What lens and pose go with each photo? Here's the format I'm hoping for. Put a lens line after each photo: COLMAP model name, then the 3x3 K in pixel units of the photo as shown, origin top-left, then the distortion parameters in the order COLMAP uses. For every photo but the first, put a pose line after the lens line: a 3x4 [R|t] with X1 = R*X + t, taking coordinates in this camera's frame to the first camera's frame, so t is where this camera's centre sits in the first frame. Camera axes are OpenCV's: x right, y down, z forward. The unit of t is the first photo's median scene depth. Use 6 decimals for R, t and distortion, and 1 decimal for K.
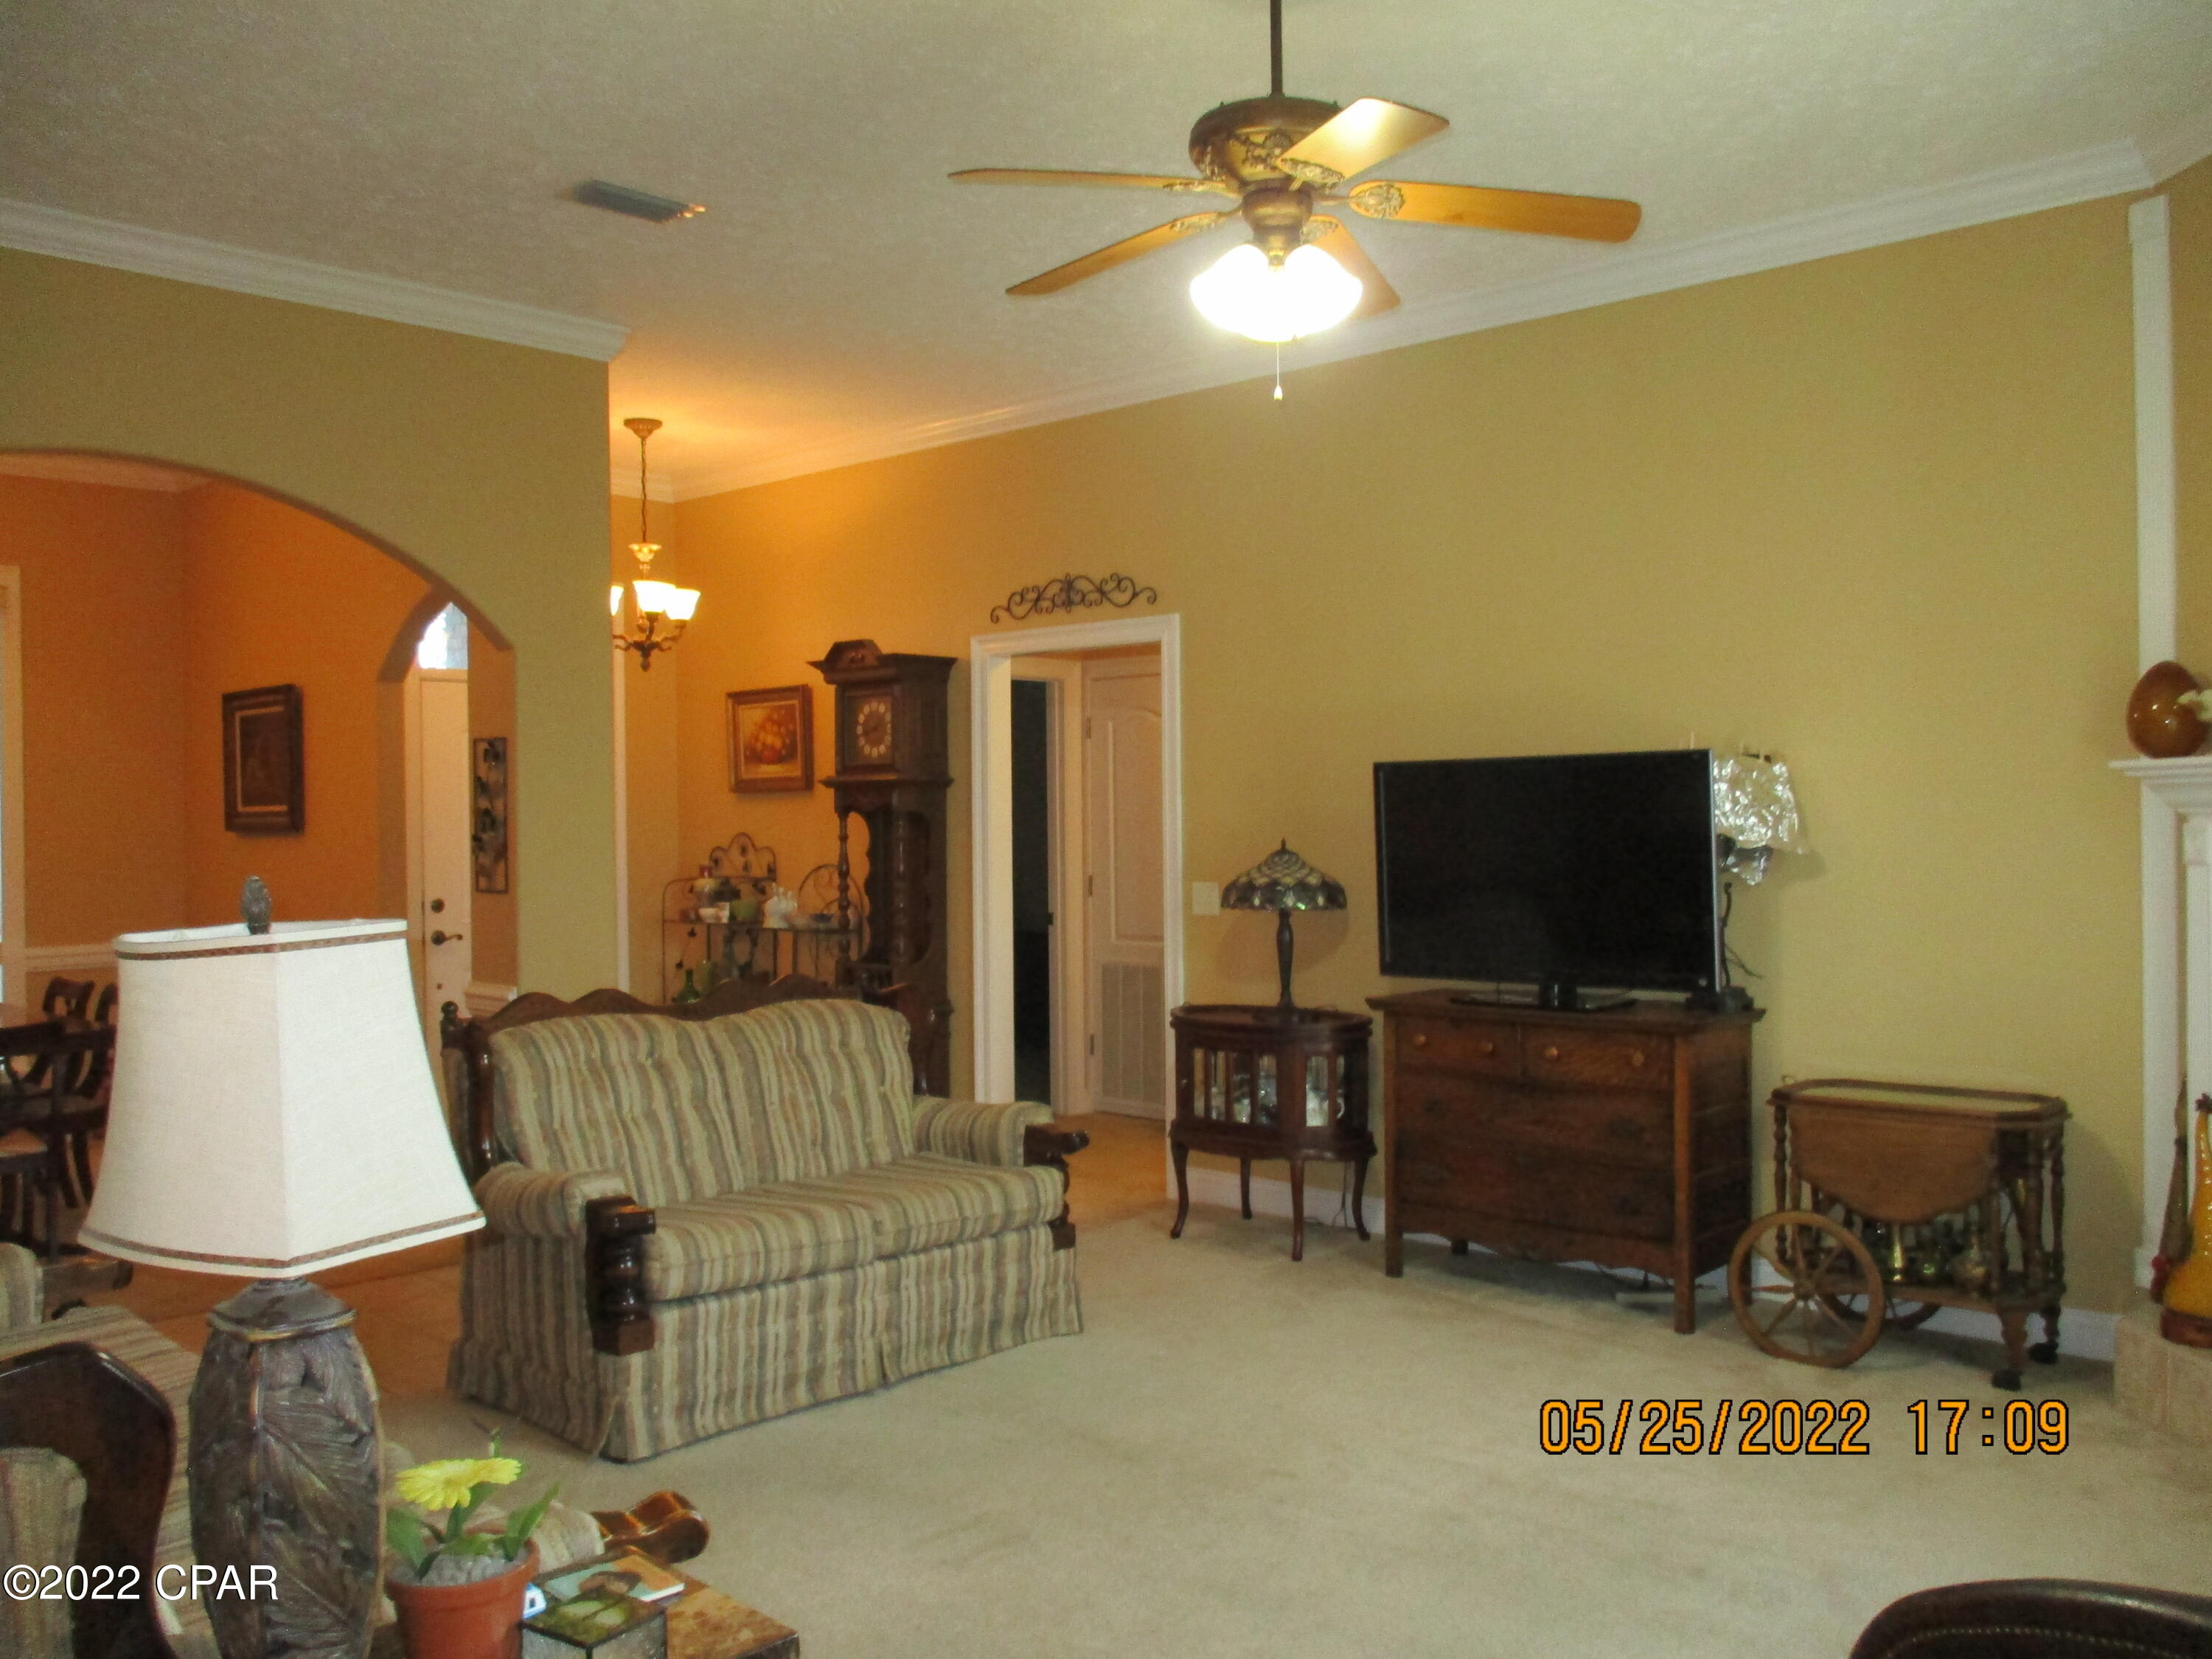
lens RADIAL K [[1843.3, 0, 1093.5], [0, 1843.3, 836.1], [0, 0, 1]] dist [-0.031137, 0.023643]
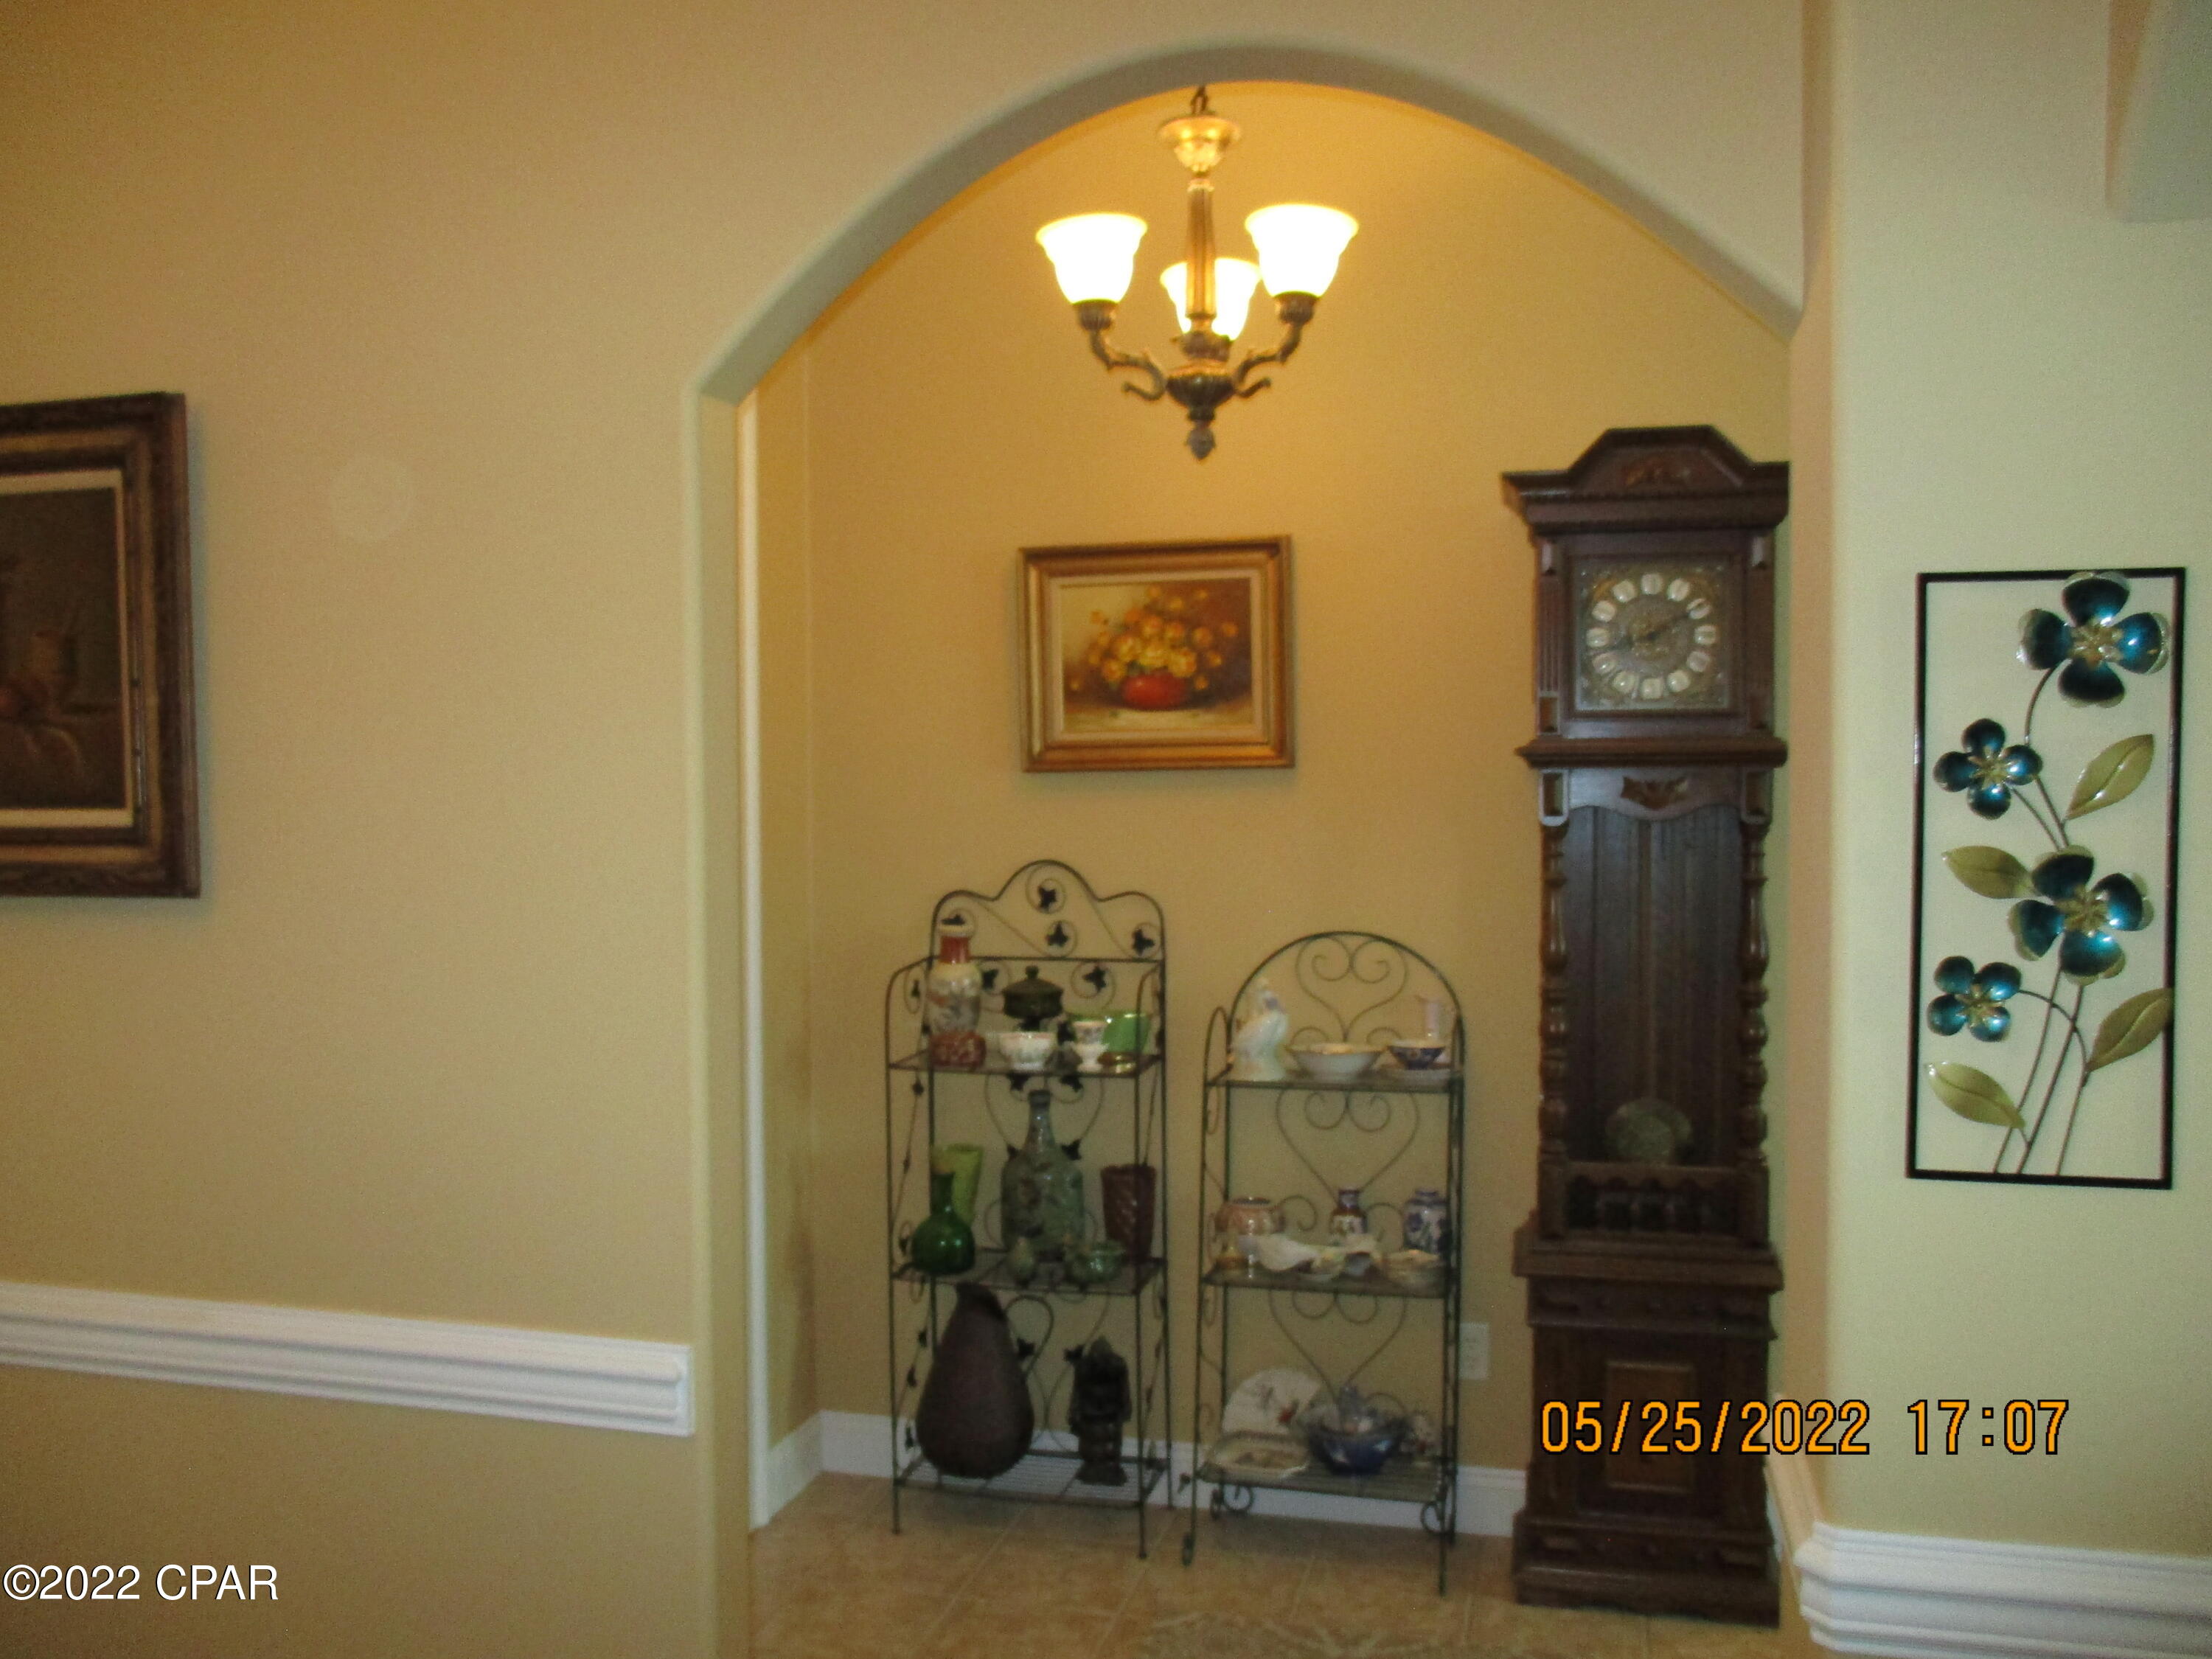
lens RADIAL K [[1843.3, 0, 1113.3], [0, 1843.3, 829.6], [0, 0, 1]] dist [-0.031137, 0.023643]
pose [[0.877914, -0.007333, 0.478762, -0.429757], [0.001340, 0.999916, 0.012856, -0.016495], [-0.478817, -0.010645, 0.877850, 0.646847]]
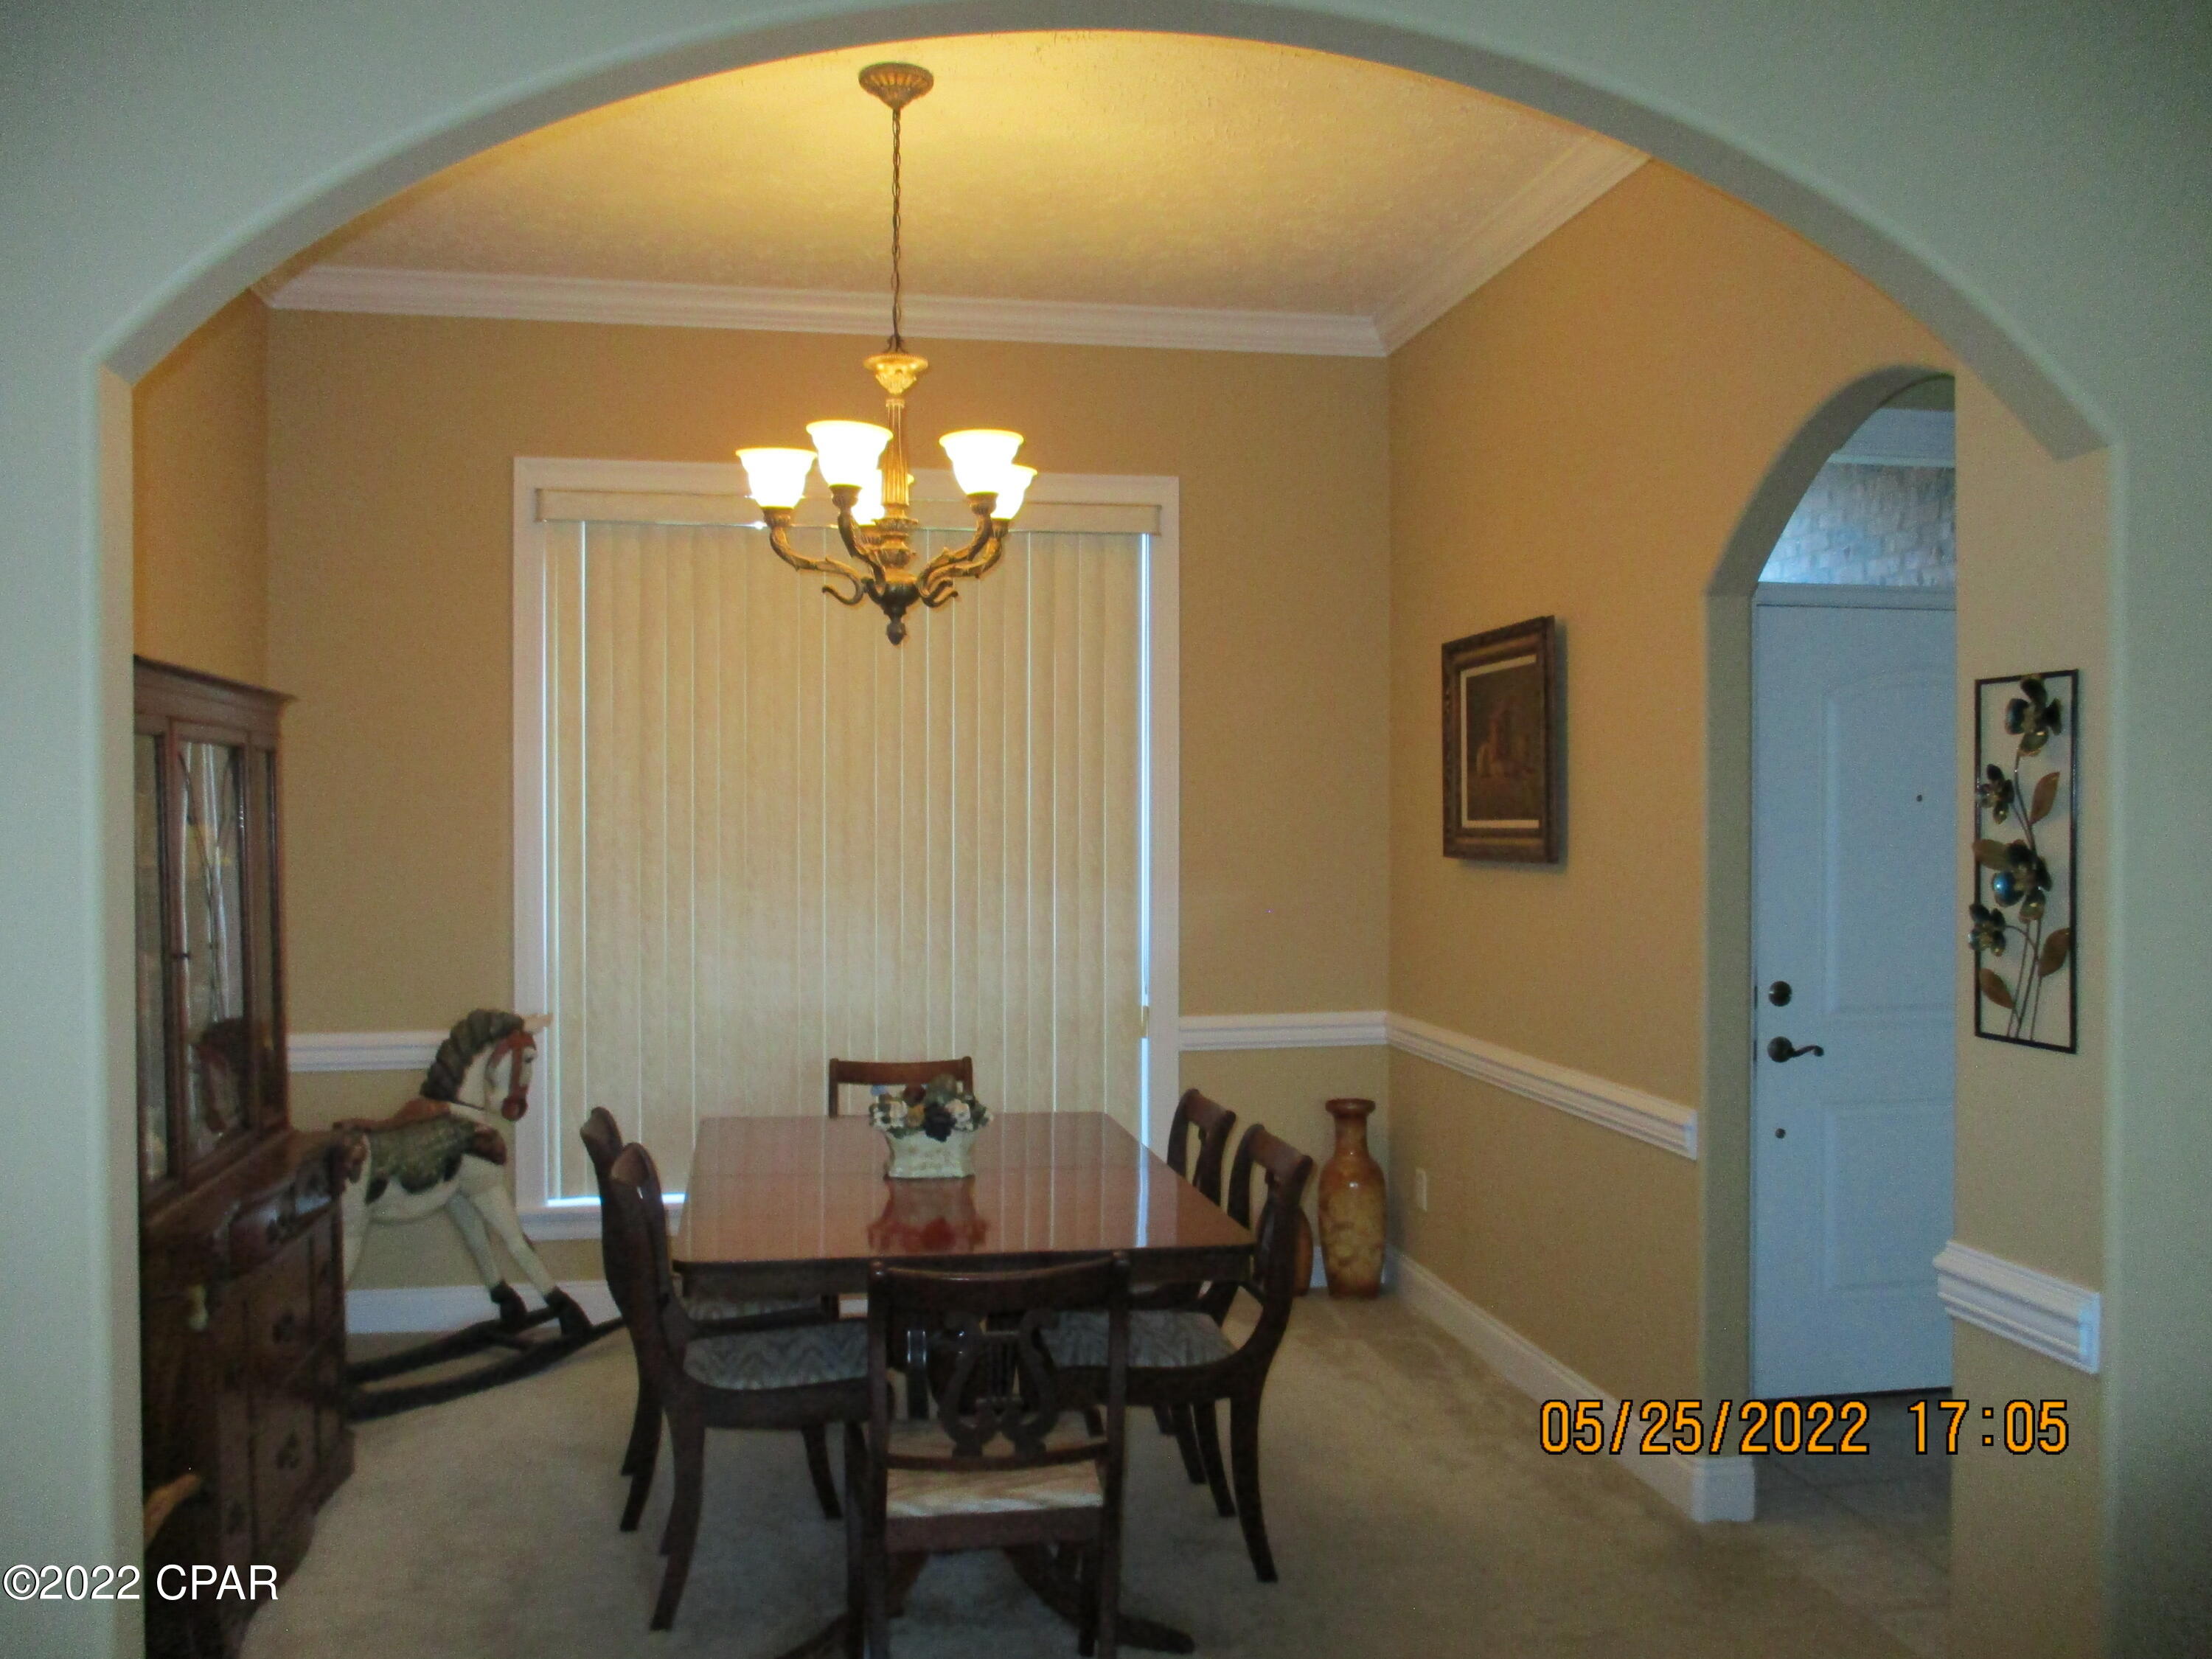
lens RADIAL K [[1843.3, 0, 1100.4], [0, 1843.3, 832.3], [0, 0, 1]] dist [-0.031137, 0.023643]
pose [[0.807042, 0.012618, -0.590360, -0.193795], [-0.012734, 0.999911, 0.003963, -0.012796], [0.590357, 0.004319, 0.807130, 0.416128]]
